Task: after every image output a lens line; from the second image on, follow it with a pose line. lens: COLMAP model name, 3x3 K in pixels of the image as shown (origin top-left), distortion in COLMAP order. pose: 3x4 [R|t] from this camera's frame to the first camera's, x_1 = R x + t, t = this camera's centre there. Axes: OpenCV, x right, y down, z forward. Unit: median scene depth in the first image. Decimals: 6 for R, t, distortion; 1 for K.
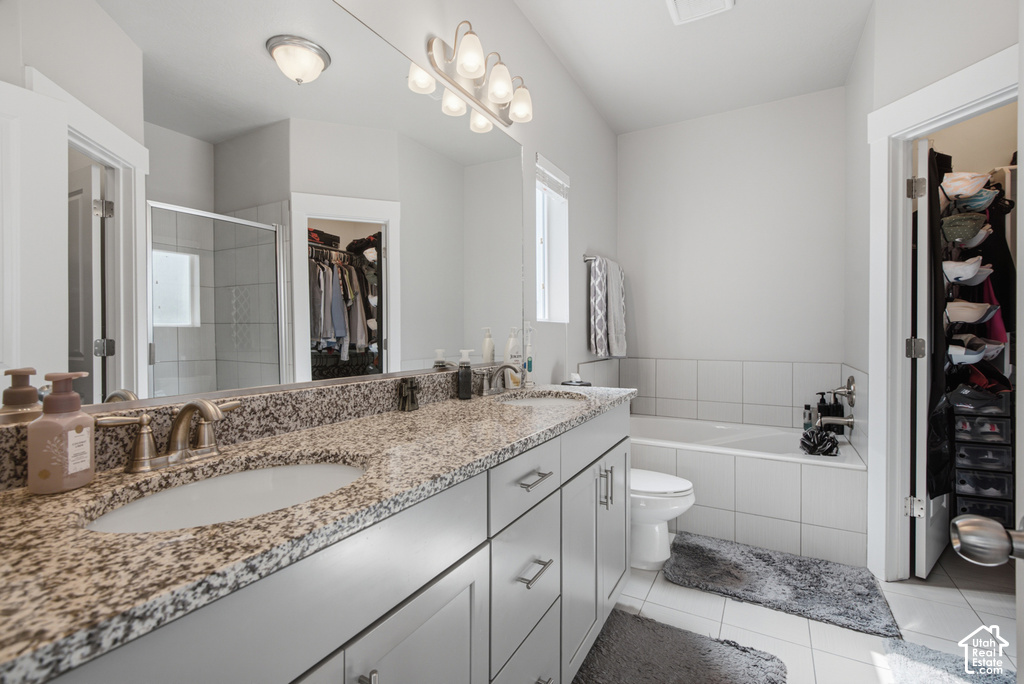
lens RADIAL K [[460.1, 0, 512.3], [0, 460.1, 336.4], [0, 0, 1]] dist [0.000293, 0.001448]
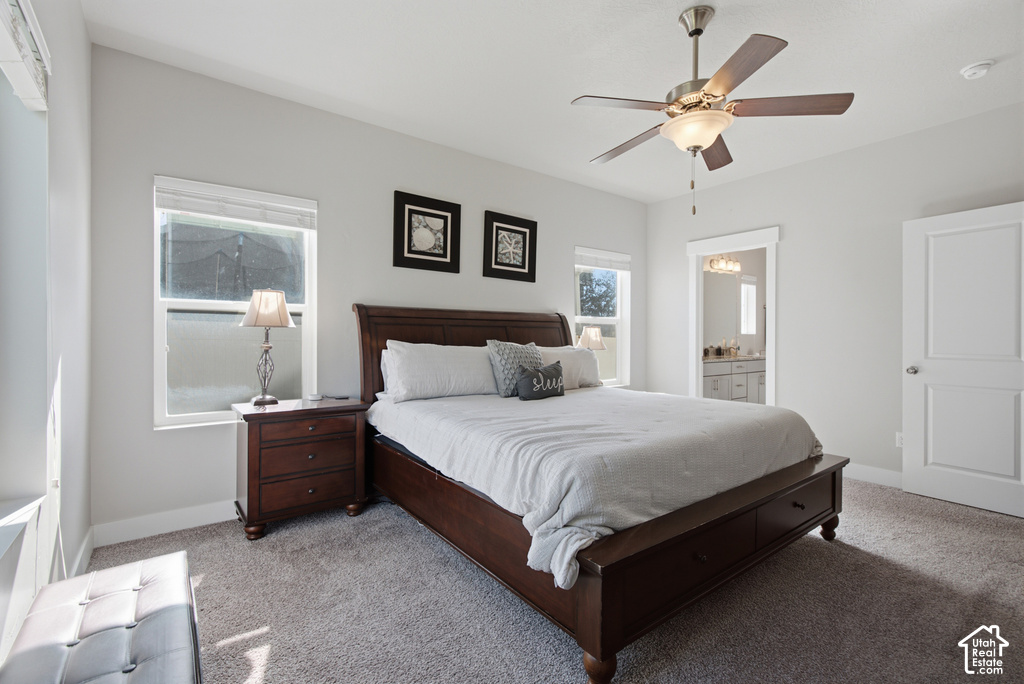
lens RADIAL K [[460.1, 0, 509.7], [0, 460.1, 336.1], [0, 0, 1]] dist [0.000293, 0.001448]
pose [[0.913703, 0.009232, -0.406278, -0.116899], [-0.011803, 0.999923, -0.003824, 0.009924], [0.406211, 0.008289, 0.913742, -2.542561]]
